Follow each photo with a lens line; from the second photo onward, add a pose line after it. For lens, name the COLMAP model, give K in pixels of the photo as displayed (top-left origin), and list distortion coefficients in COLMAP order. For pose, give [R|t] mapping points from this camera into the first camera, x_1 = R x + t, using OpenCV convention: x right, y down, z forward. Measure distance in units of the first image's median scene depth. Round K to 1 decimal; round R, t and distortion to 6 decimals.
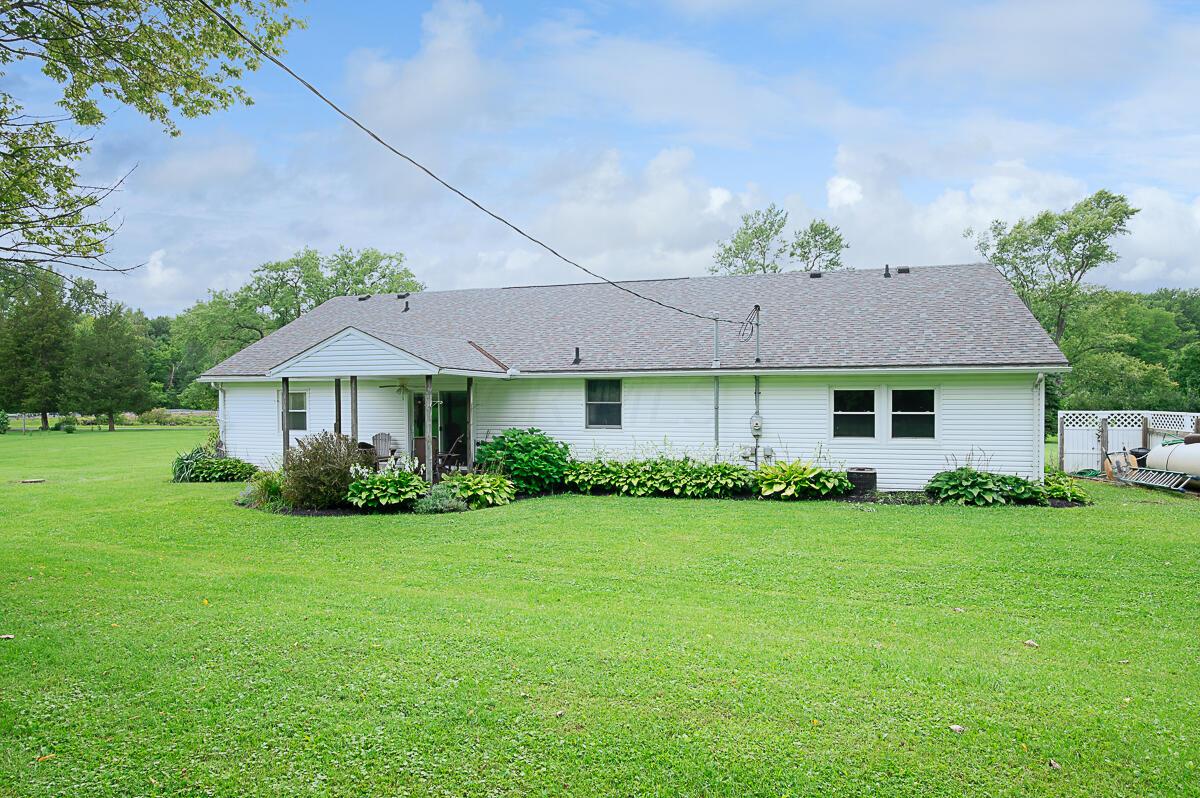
lens RADIAL K [[685.3, 0, 600.0], [0, 685.3, 399.0], [0, 0, 1]] dist [-0.022165, 0.000867]
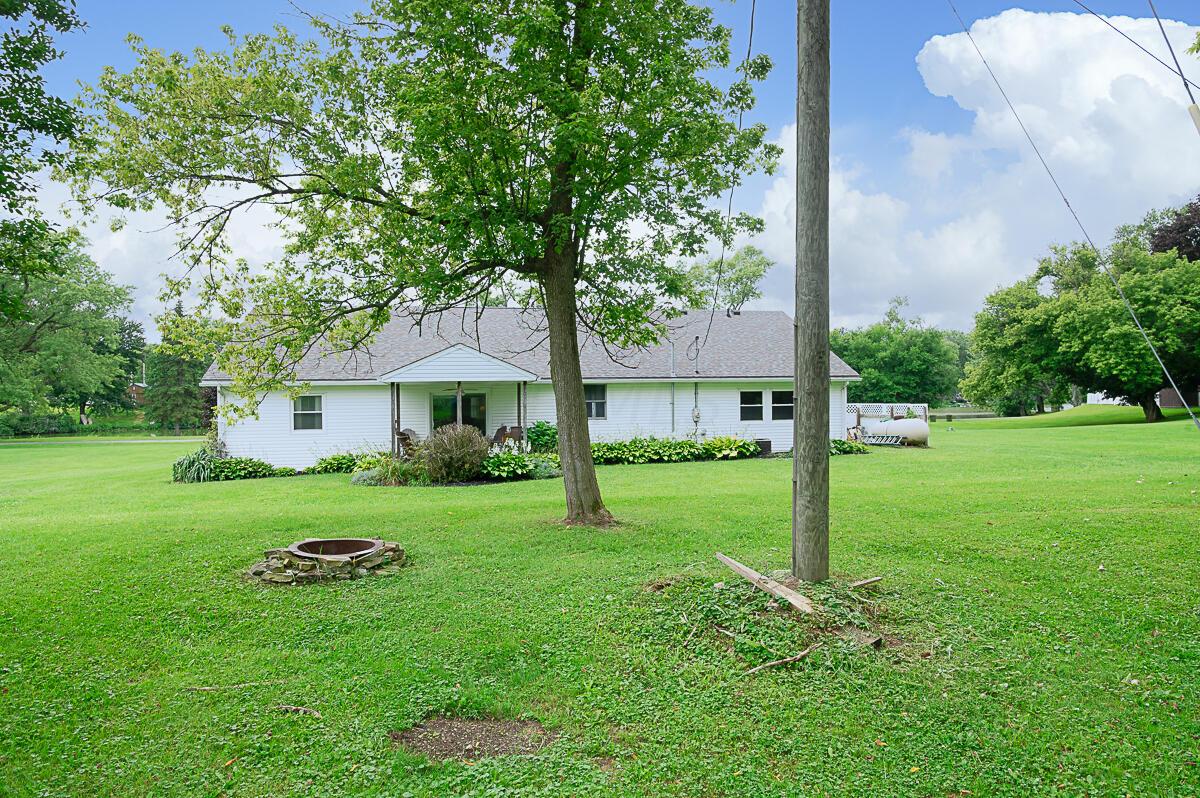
lens RADIAL K [[685.3, 0, 600.0], [0, 685.3, 399.0], [0, 0, 1]] dist [-0.022165, 0.000867]
pose [[0.882893, -0.007390, 0.469516, -0.713222], [0.011720, 0.999911, -0.006300, 0.011462], [-0.469428, 0.011065, 0.882902, -0.263682]]
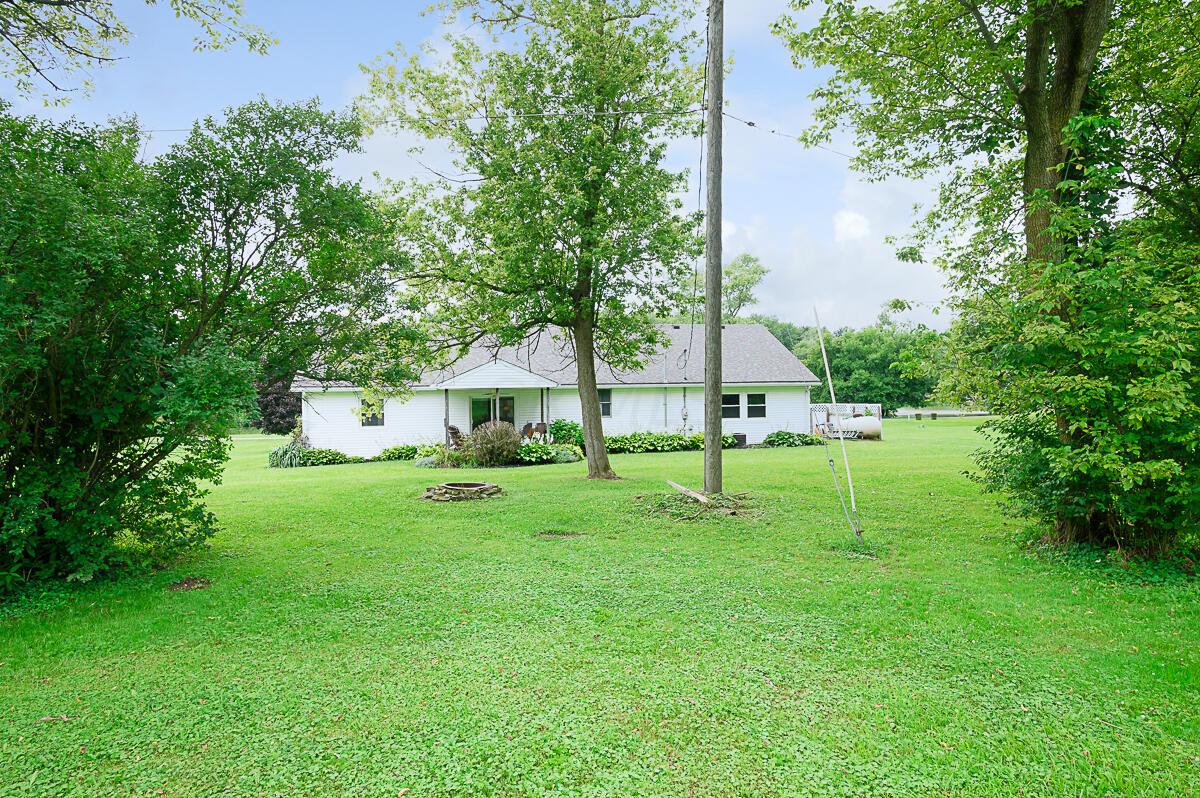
lens RADIAL K [[685.3, 0, 600.0], [0, 685.3, 399.0], [0, 0, 1]] dist [-0.022165, 0.000867]
pose [[0.885717, -0.010016, 0.464117, -0.887595], [0.014377, 0.999879, -0.005858, 0.007301], [-0.464002, 0.011862, 0.885755, -0.579478]]
